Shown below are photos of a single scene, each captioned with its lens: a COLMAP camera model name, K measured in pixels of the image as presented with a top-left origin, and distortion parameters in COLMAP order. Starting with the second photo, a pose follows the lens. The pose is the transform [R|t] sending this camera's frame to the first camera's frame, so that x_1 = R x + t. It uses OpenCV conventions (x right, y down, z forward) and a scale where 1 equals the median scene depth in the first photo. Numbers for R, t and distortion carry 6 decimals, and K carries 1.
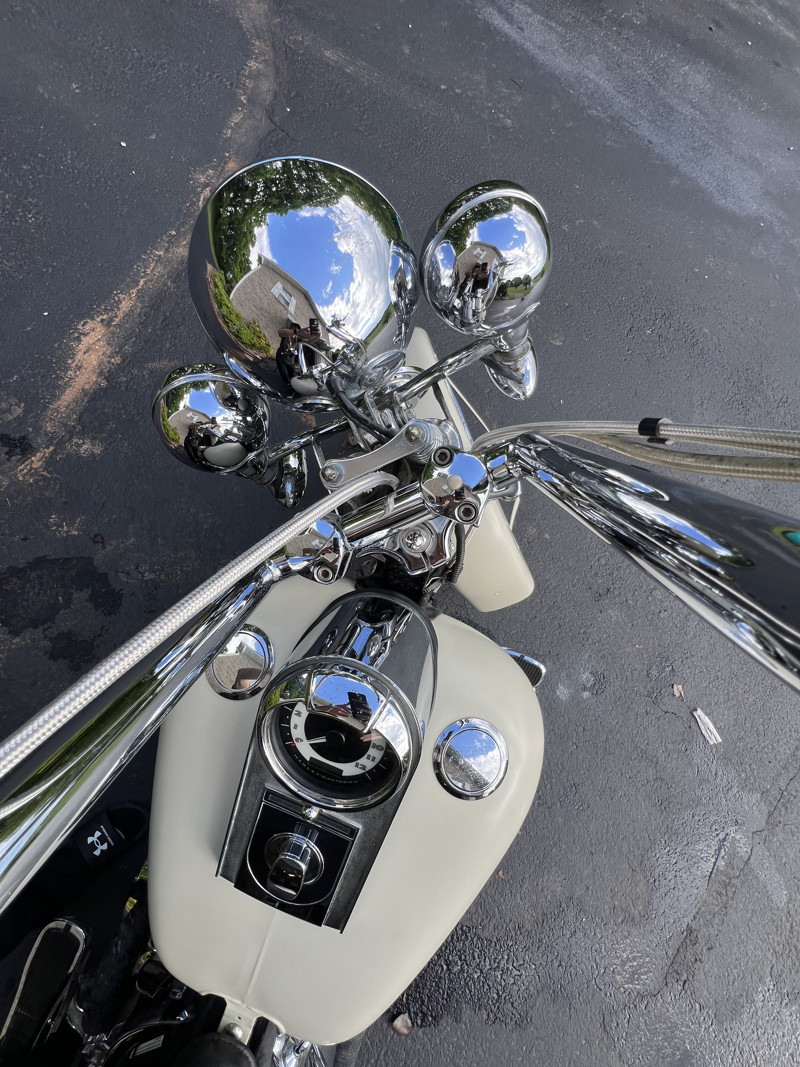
lens RADIAL K [[429.5, 0, 400.0], [0, 429.5, 533.5], [0, 0, 1]] dist [-0.003071, 0.000362]
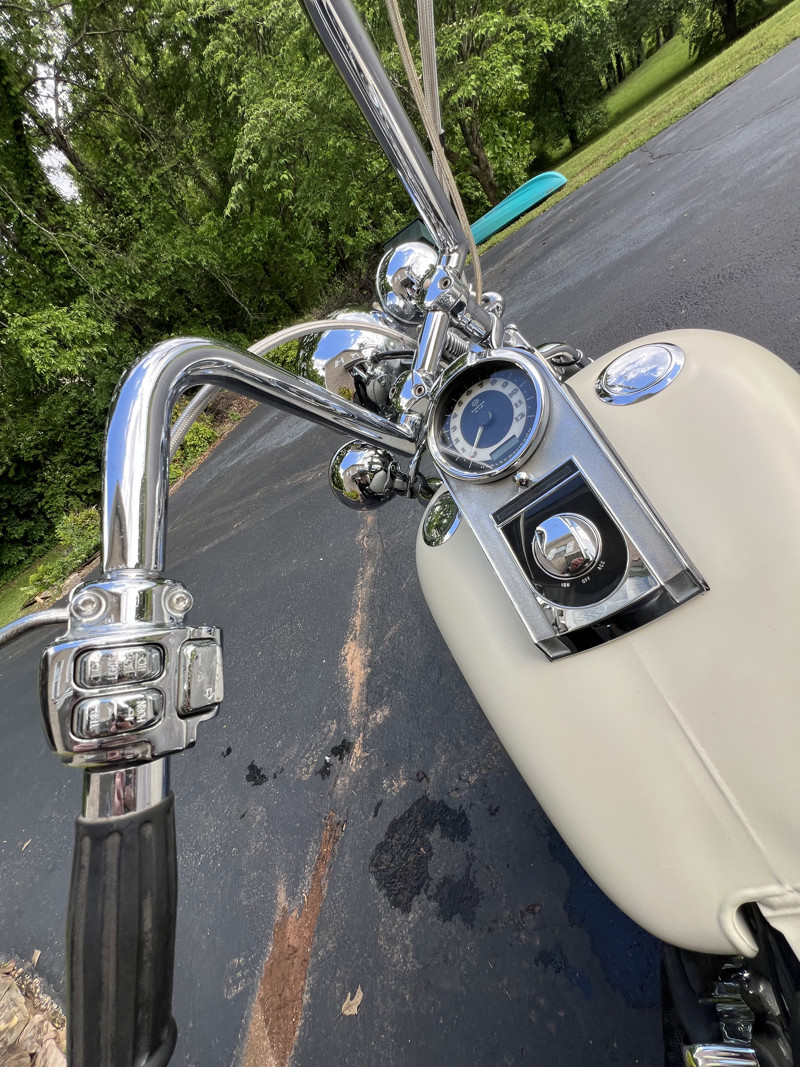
lens RADIAL K [[429.3, 0, 397.3], [0, 429.3, 534.1], [0, 0, 1]] dist [-0.004487, -0.000298]
pose [[0.627501, -0.751761, -0.202726, -0.077806], [0.449128, 0.562161, -0.694449, 0.355427], [0.636024, 0.344718, 0.690394, 0.034852]]
